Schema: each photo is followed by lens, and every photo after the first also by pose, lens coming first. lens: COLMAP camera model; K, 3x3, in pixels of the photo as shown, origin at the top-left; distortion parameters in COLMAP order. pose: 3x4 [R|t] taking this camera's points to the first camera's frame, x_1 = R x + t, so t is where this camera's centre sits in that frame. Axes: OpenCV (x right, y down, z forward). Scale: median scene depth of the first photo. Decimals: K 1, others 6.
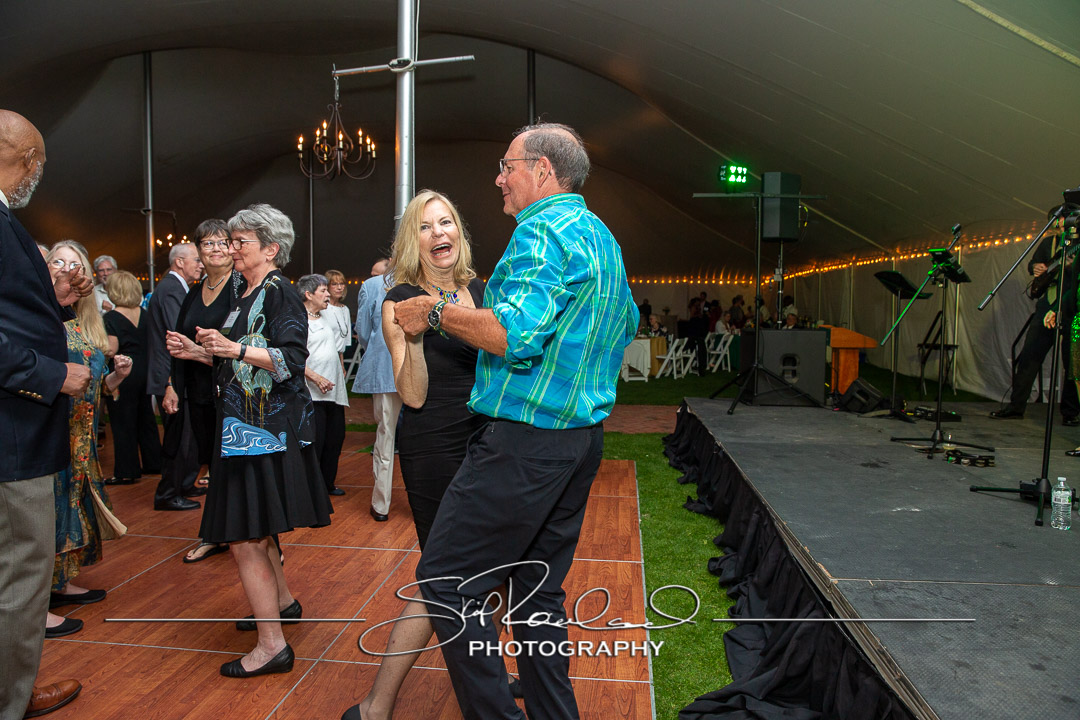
lens RADIAL K [[759.9, 0, 549.5], [0, 759.9, 359.0], [0, 0, 1]] dist [-0.087186, 0.073525]
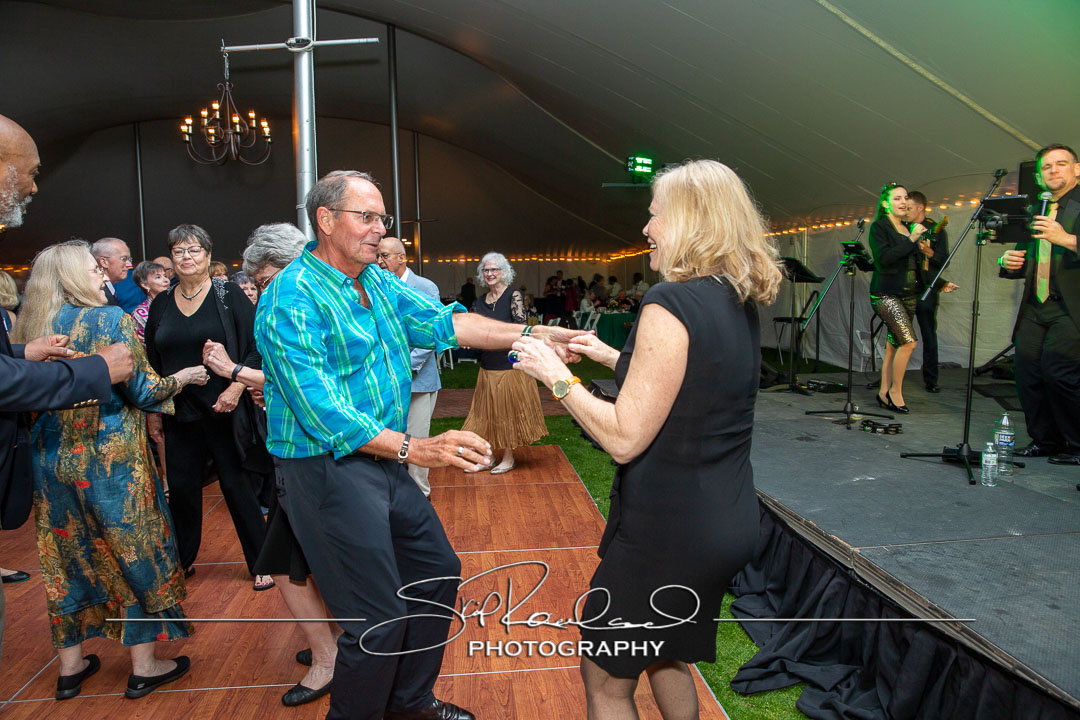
lens RADIAL K [[759.9, 0, 555.0], [0, 759.9, 357.5], [0, 0, 1]] dist [-0.087186, 0.073525]
pose [[0.974446, -0.040309, 0.220976, -0.107937], [0.033777, 0.998876, 0.033259, -0.017425], [-0.222069, -0.024945, 0.974712, 0.000255]]
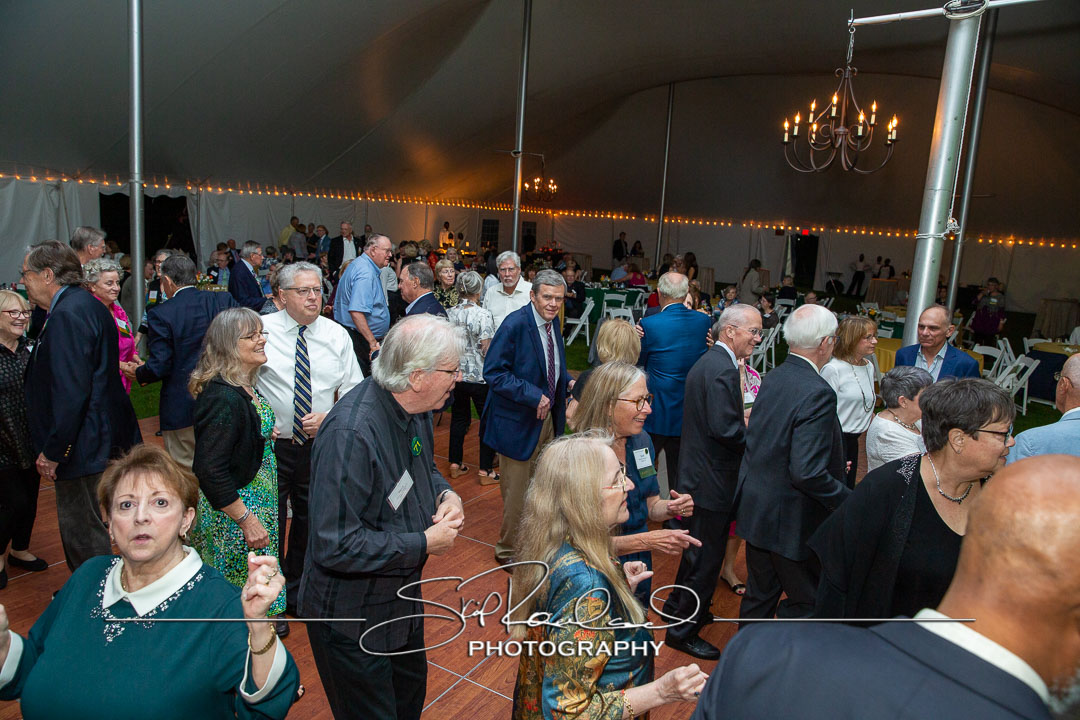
lens RADIAL K [[759.9, 0, 532.5], [0, 759.9, 355.0], [0, 0, 1]] dist [-0.087186, 0.073525]
pose [[0.916836, 0.125793, -0.378930, -0.278622], [-0.087767, 0.989354, 0.116081, -0.128120], [0.389499, -0.073170, 0.918116, 0.213708]]
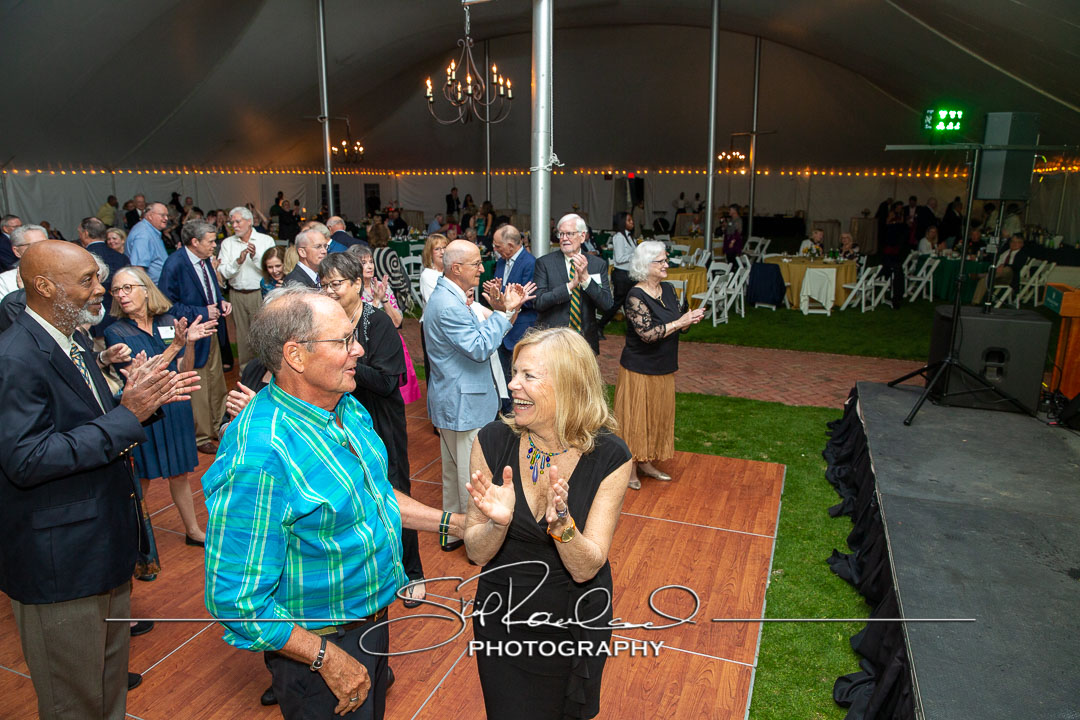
lens RADIAL K [[759.9, 0, 541.8], [0, 759.9, 361.4], [0, 0, 1]] dist [-0.087186, 0.073525]
pose [[0.966919, 0.060040, -0.247916, 0.046008], [-0.017665, 0.985332, 0.169734, -0.118047], [0.254470, -0.159739, 0.953797, 0.114899]]
